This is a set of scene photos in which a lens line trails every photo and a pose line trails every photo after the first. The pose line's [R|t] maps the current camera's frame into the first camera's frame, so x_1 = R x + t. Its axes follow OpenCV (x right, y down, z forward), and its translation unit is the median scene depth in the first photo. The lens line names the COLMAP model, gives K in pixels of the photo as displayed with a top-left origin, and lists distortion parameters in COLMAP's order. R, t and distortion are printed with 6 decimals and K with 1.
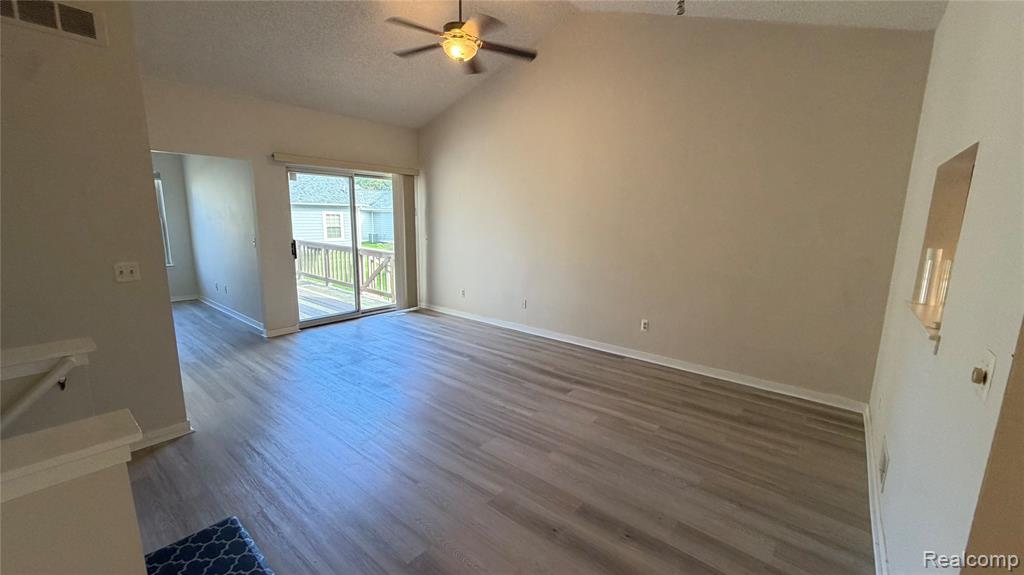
lens RADIAL K [[409.9, 0, 512.0], [0, 409.9, 287.5], [0, 0, 1]] dist [0.001482, -0.000109]
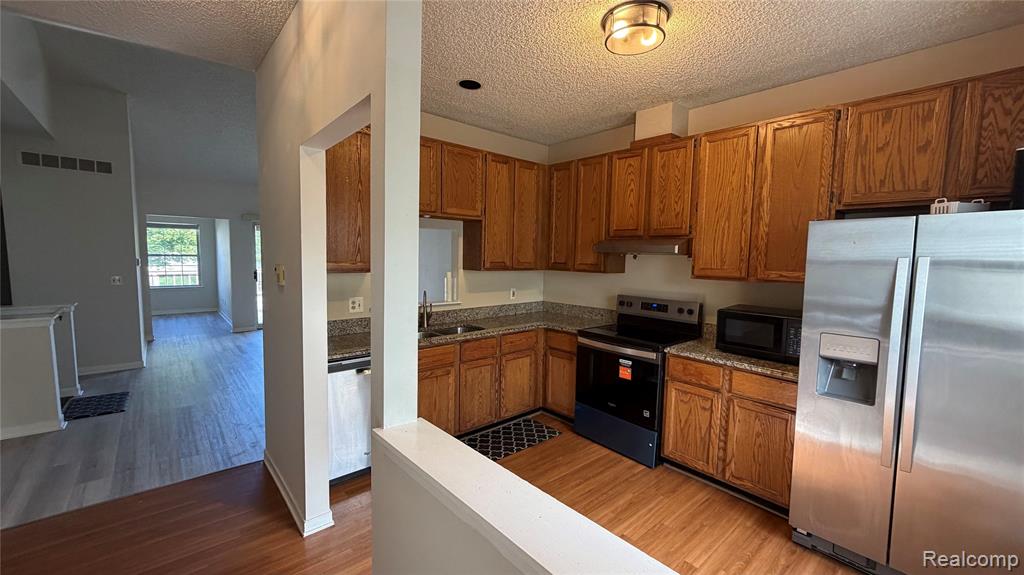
lens RADIAL K [[409.9, 0, 512.0], [0, 409.9, 287.5], [0, 0, 1]] dist [0.001482, -0.000109]
pose [[0.986570, 0.017982, -0.162345, 0.697816], [-0.033086, 0.995318, -0.090817, 0.062222], [0.159952, 0.094969, 0.982546, -0.360420]]
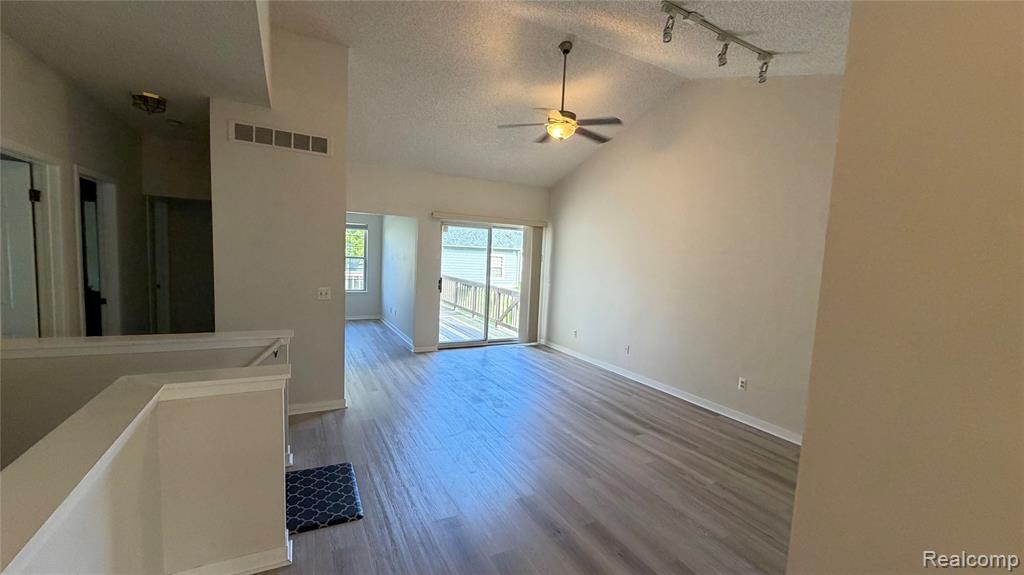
lens RADIAL K [[409.9, 0, 512.0], [0, 409.9, 287.5], [0, 0, 1]] dist [0.001482, -0.000109]
pose [[0.925294, 0.055938, -0.375103, 0.159818], [-0.095153, 0.991668, -0.086836, 0.003573], [0.367120, 0.116041, 0.922907, -0.092938]]
